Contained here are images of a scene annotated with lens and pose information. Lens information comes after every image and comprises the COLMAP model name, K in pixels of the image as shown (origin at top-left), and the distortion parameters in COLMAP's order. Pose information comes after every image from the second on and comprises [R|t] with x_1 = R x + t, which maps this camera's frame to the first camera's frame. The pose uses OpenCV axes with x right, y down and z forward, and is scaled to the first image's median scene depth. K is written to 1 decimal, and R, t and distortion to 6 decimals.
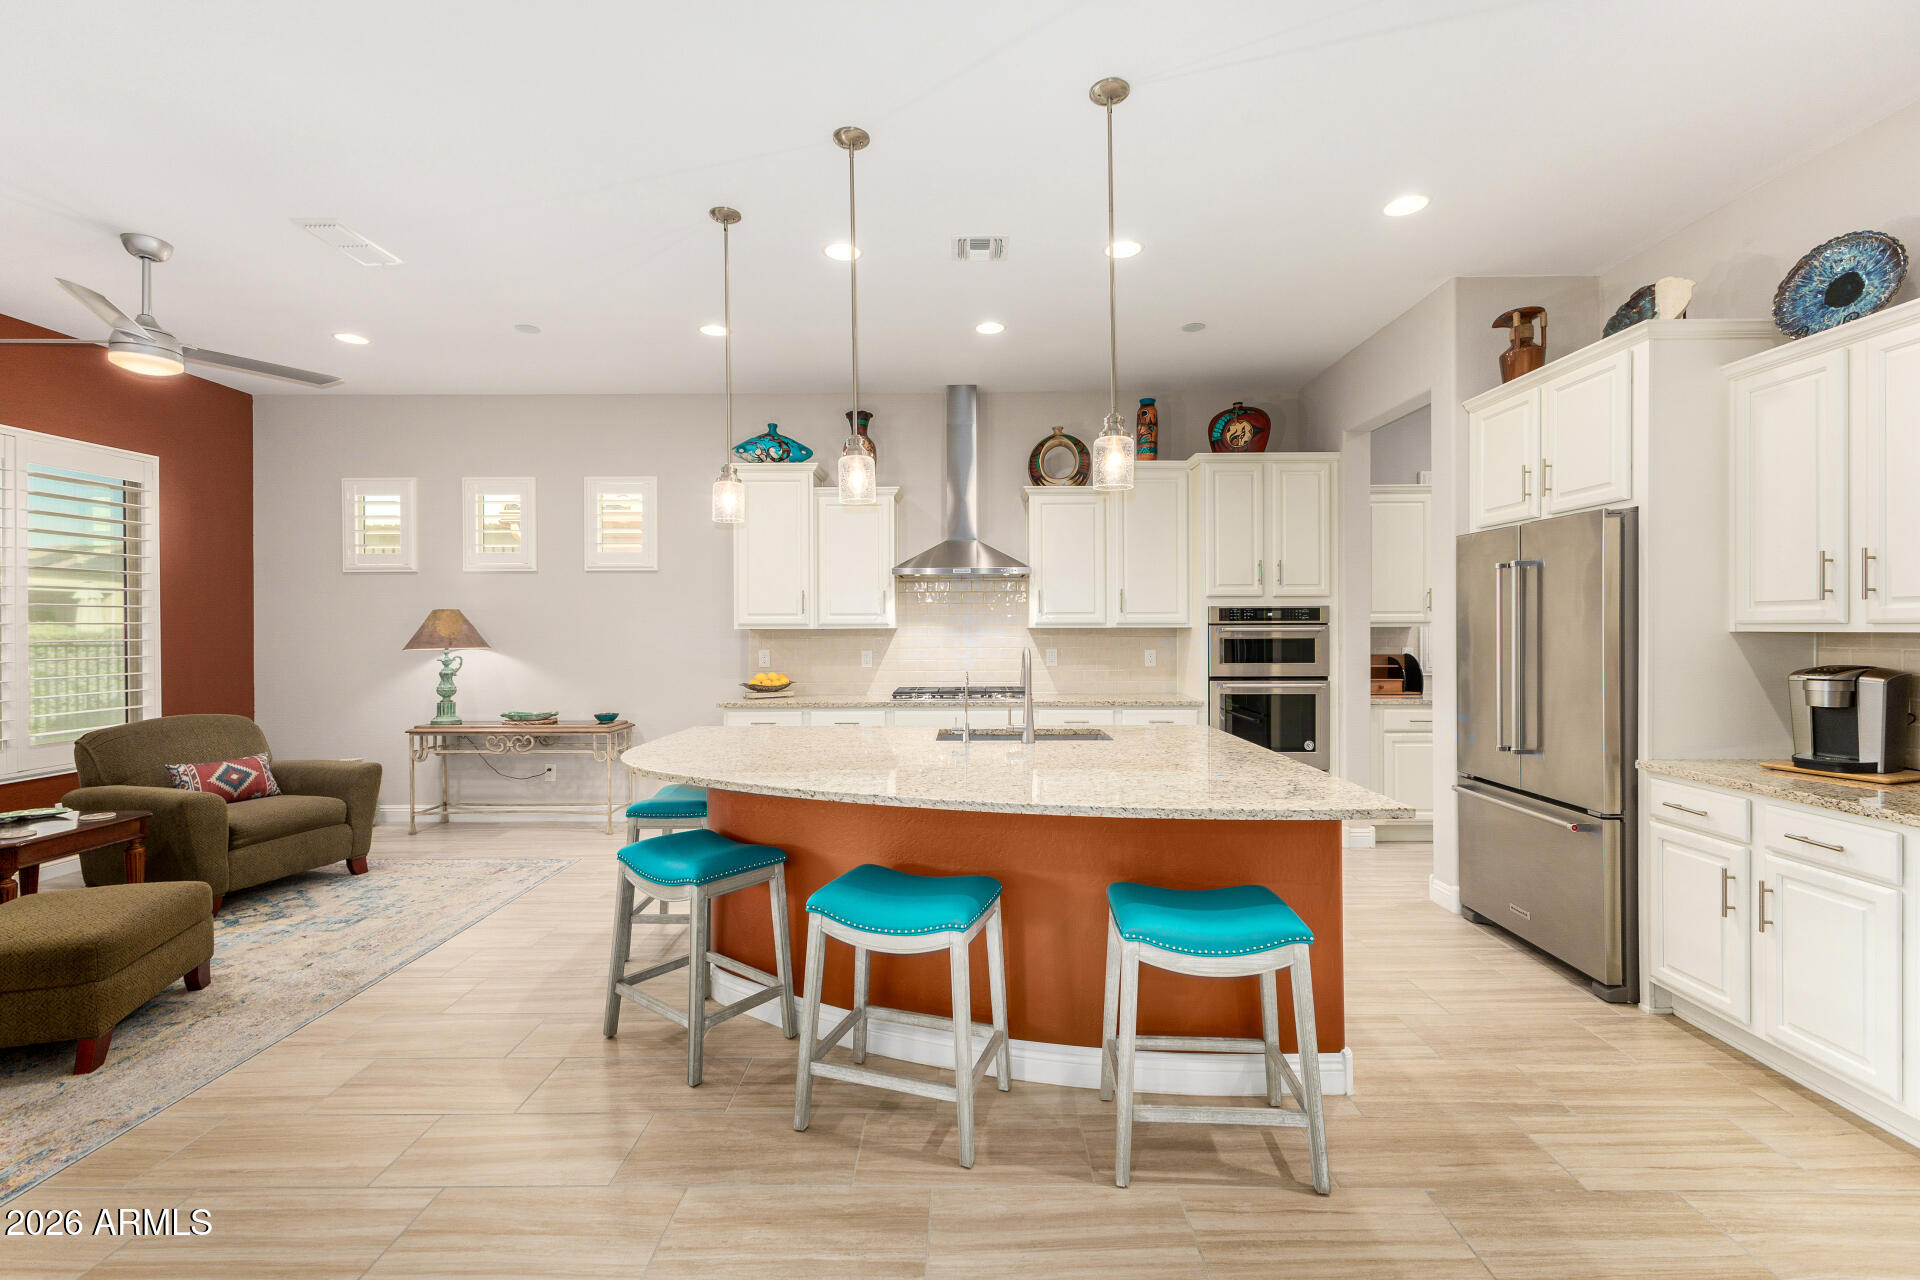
lens RADIAL K [[827.7, 0, 962.8], [0, 827.7, 633.8], [0, 0, 1]] dist [0.011843, -0.004603]
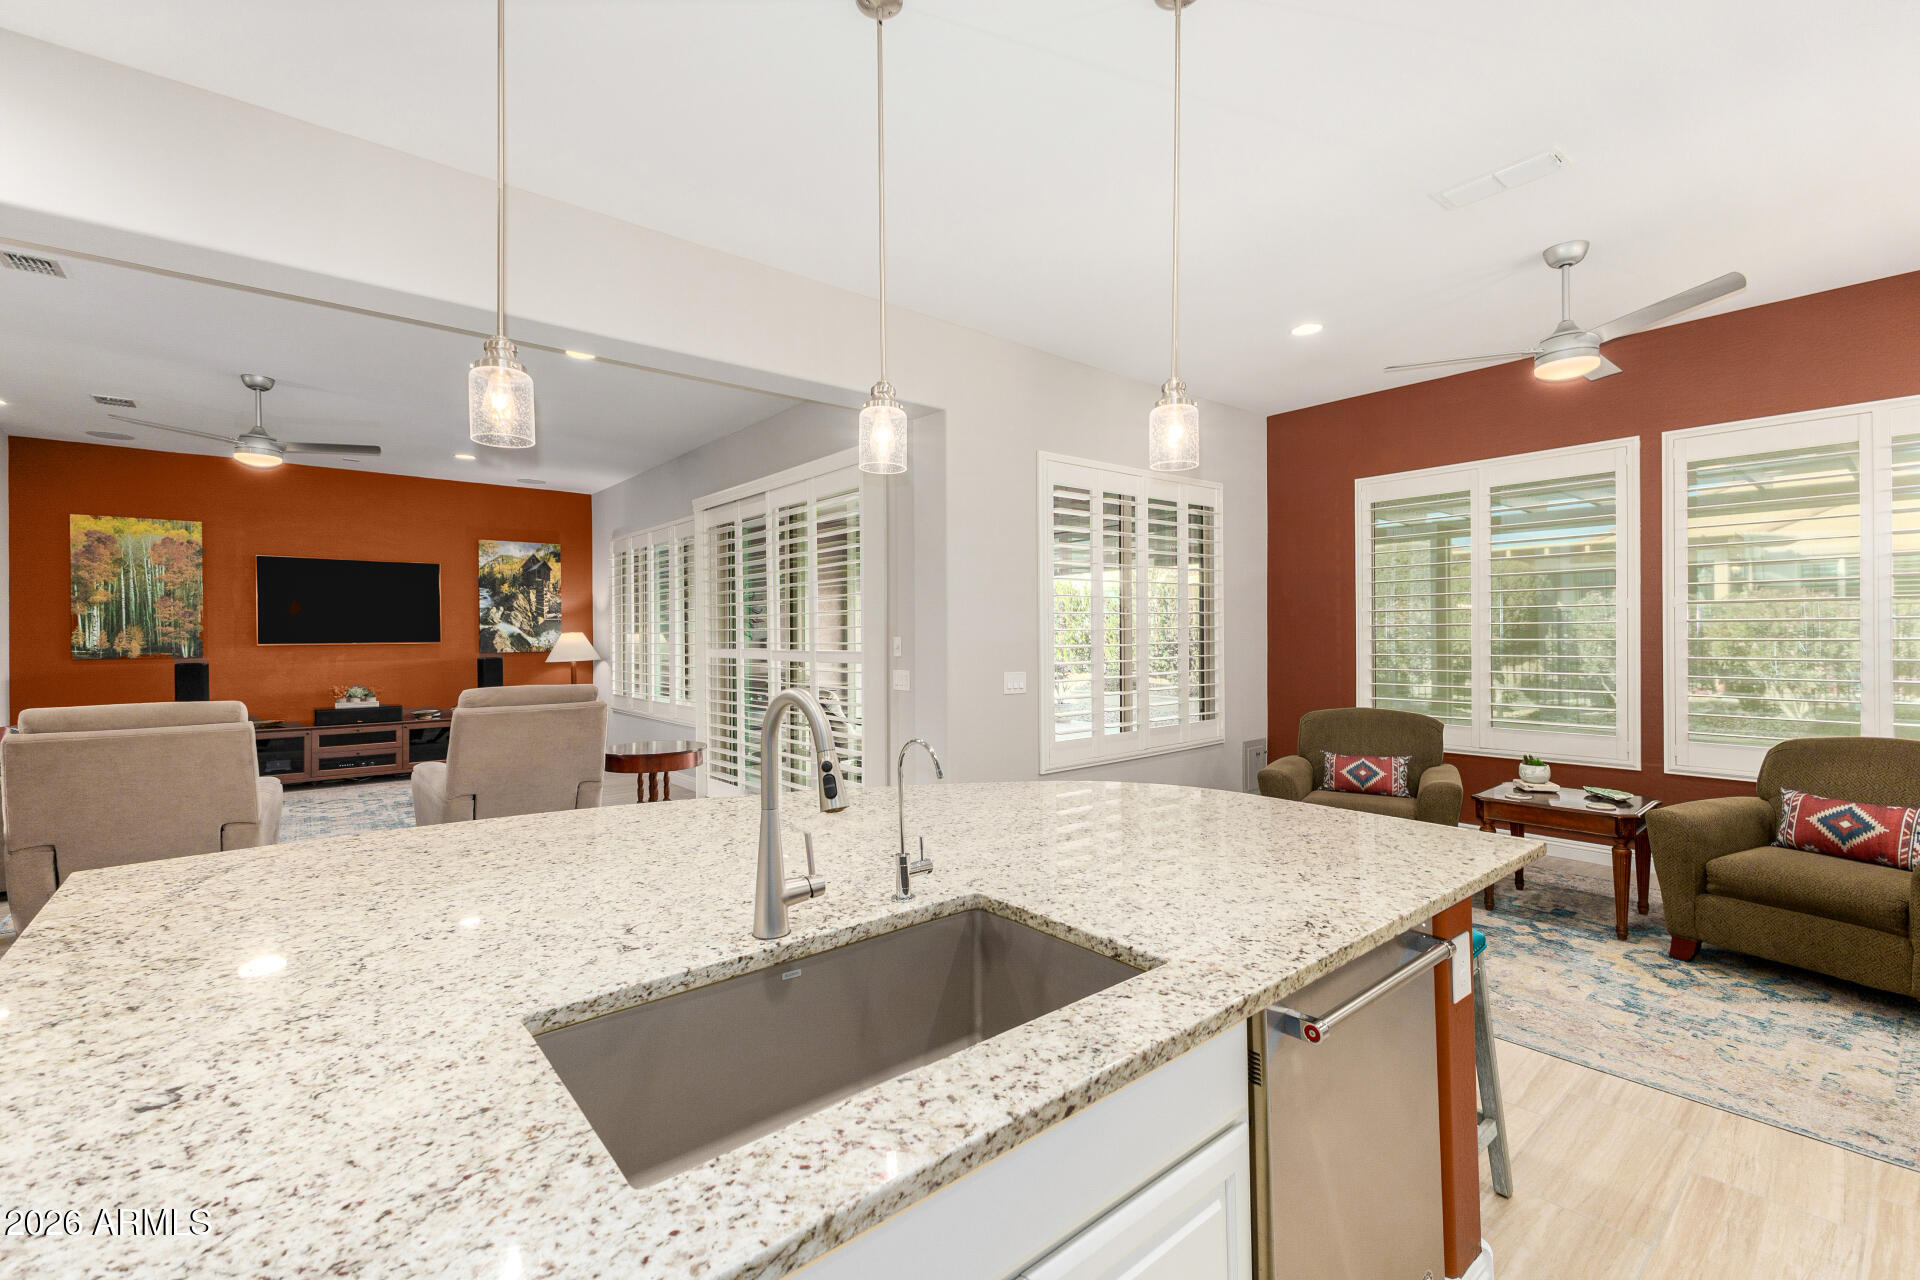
lens RADIAL K [[827.7, 0, 966.2], [0, 827.7, 634.1], [0, 0, 1]] dist [0.011843, -0.004603]
pose [[-0.761583, 0.007862, -0.648019, 0.170115], [0.006410, 0.999969, 0.004598, -0.005651], [0.648035, -0.000652, -0.761610, 0.883316]]
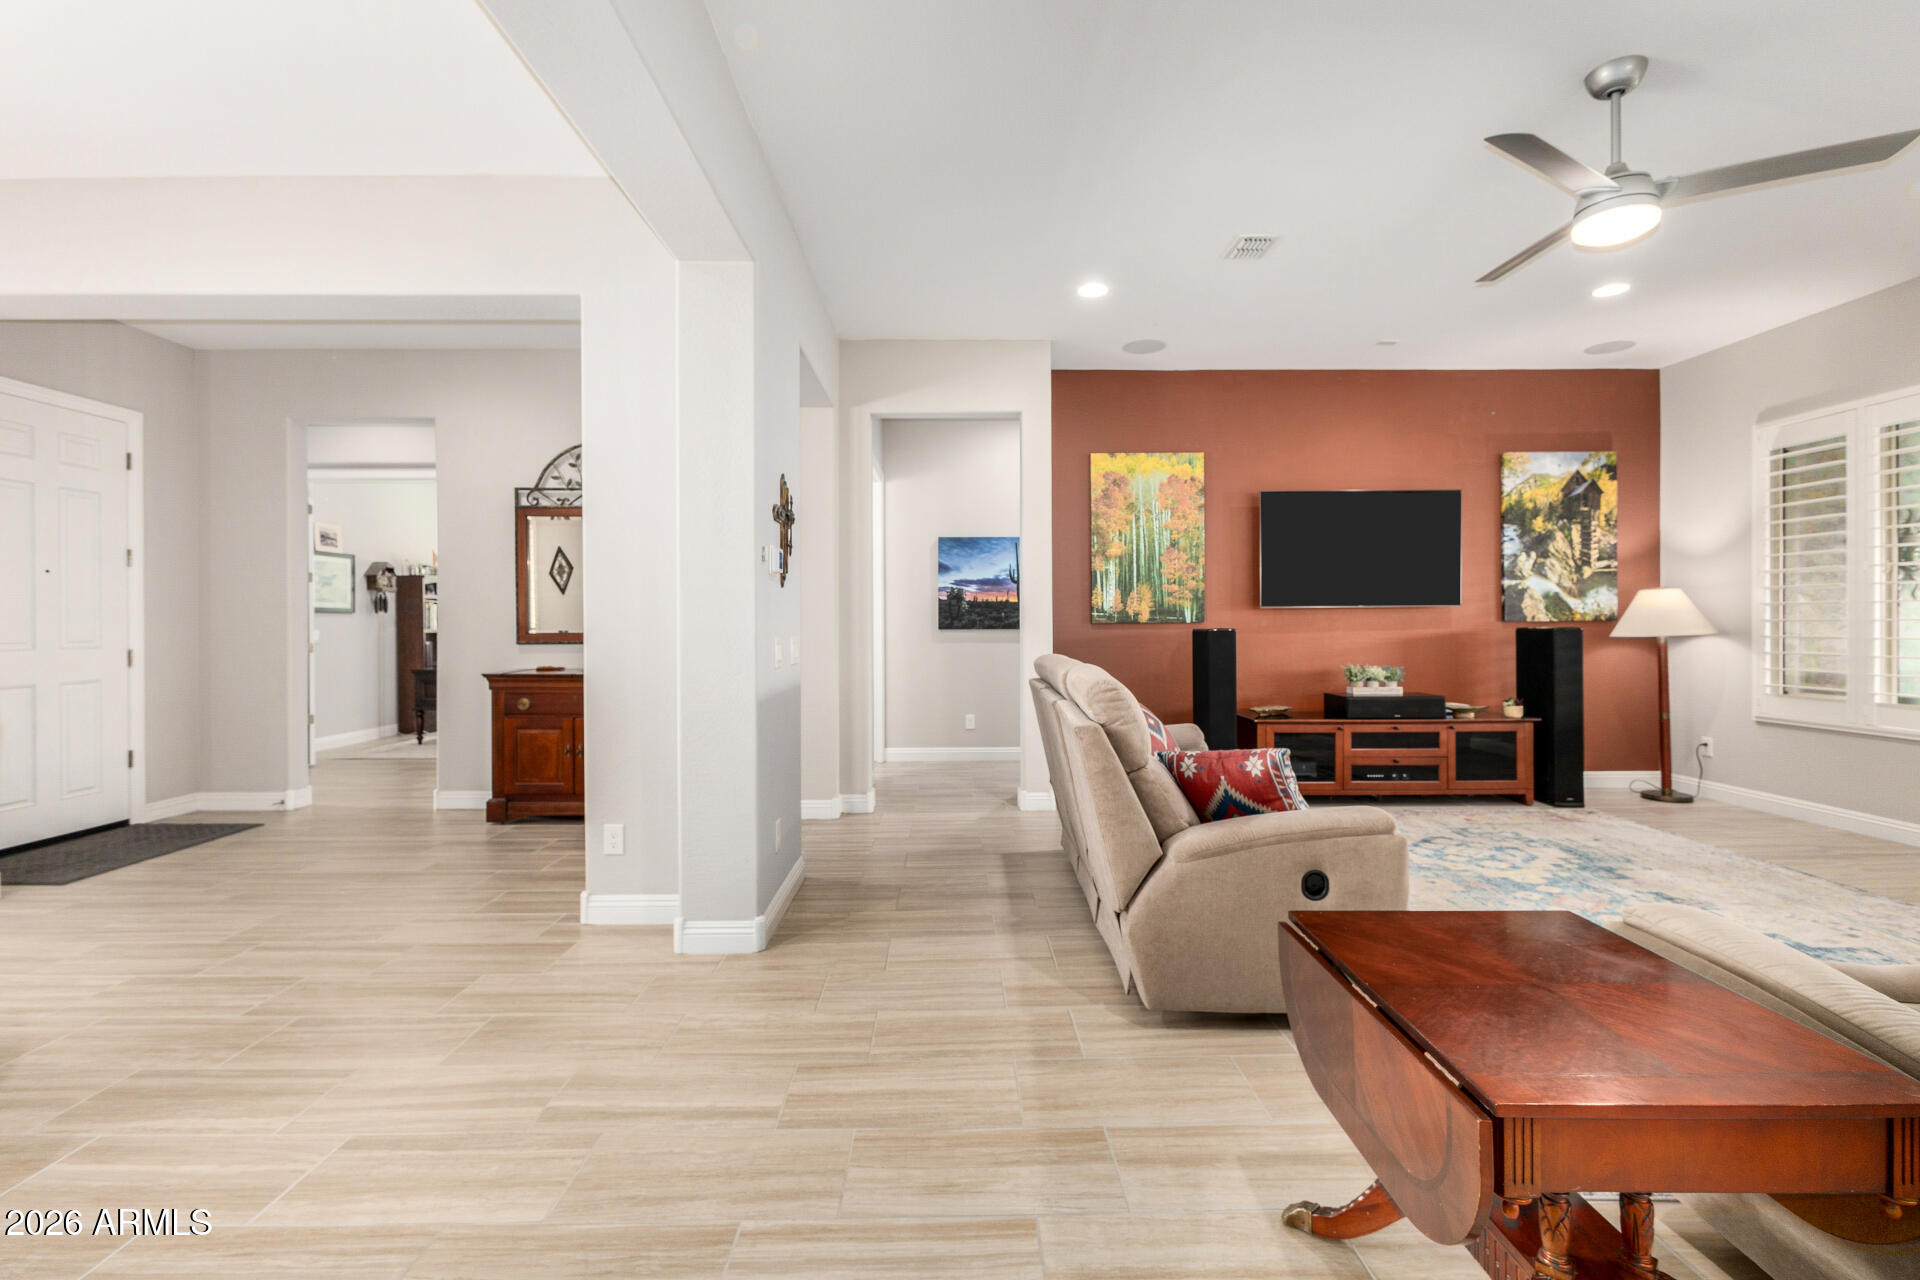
lens RADIAL K [[827.7, 0, 959.9], [0, 827.7, 625.4], [0, 0, 1]] dist [0.011843, -0.004603]
pose [[-0.999828, 0.008956, -0.016215, 0.595448], [0.008883, 0.999950, 0.004609, 0.027958], [0.016255, 0.004465, -0.999858, 0.077101]]
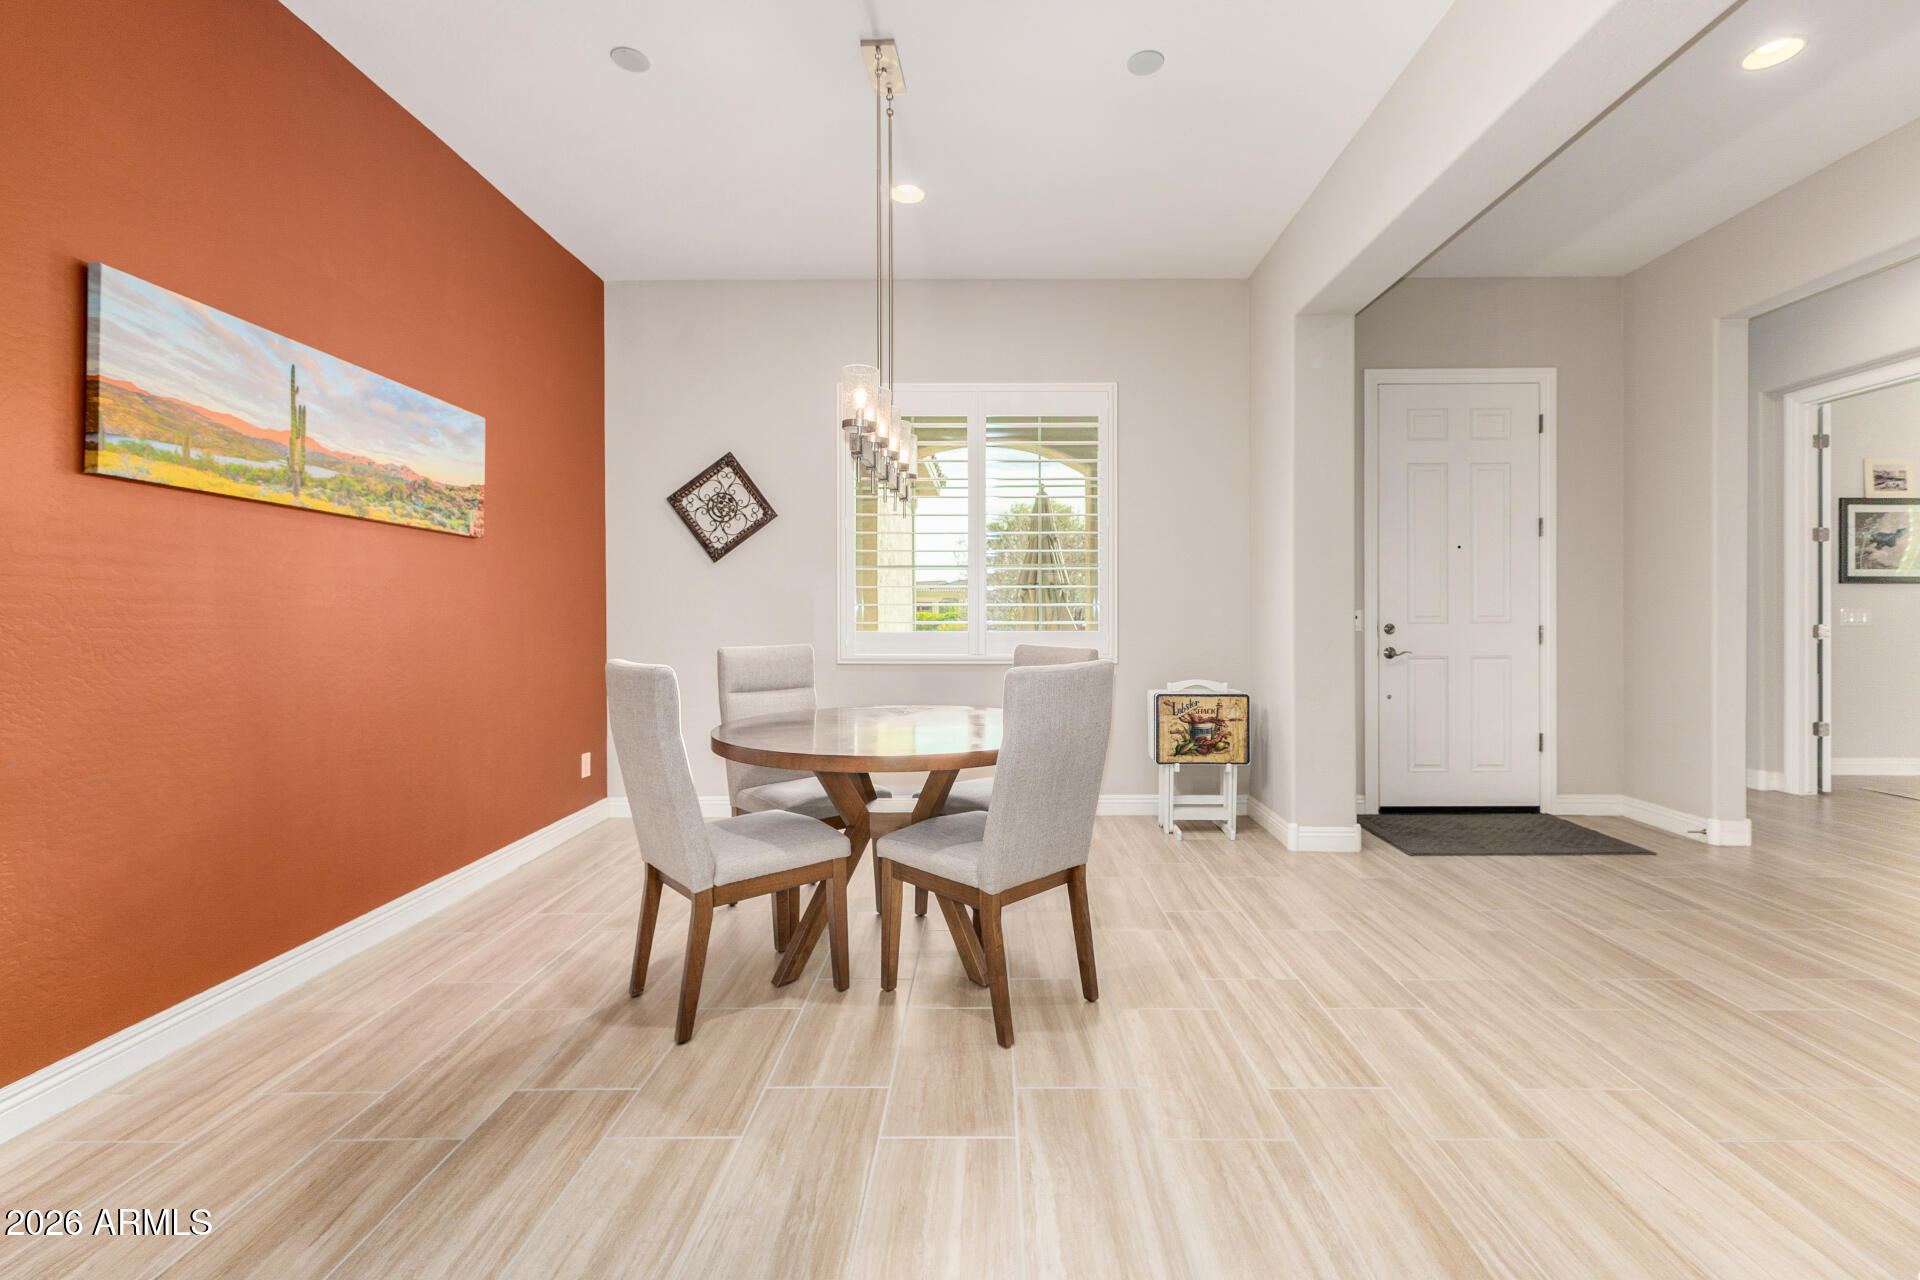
lens RADIAL K [[827.7, 0, 979.6], [0, 827.7, 622.3], [0, 0, 1]] dist [0.011843, -0.004603]
pose [[0.008246, -0.002584, 0.999963, 0.634883], [0.006158, 0.999978, 0.002533, 0.041891], [-0.999947, 0.006137, 0.008262, -0.298479]]
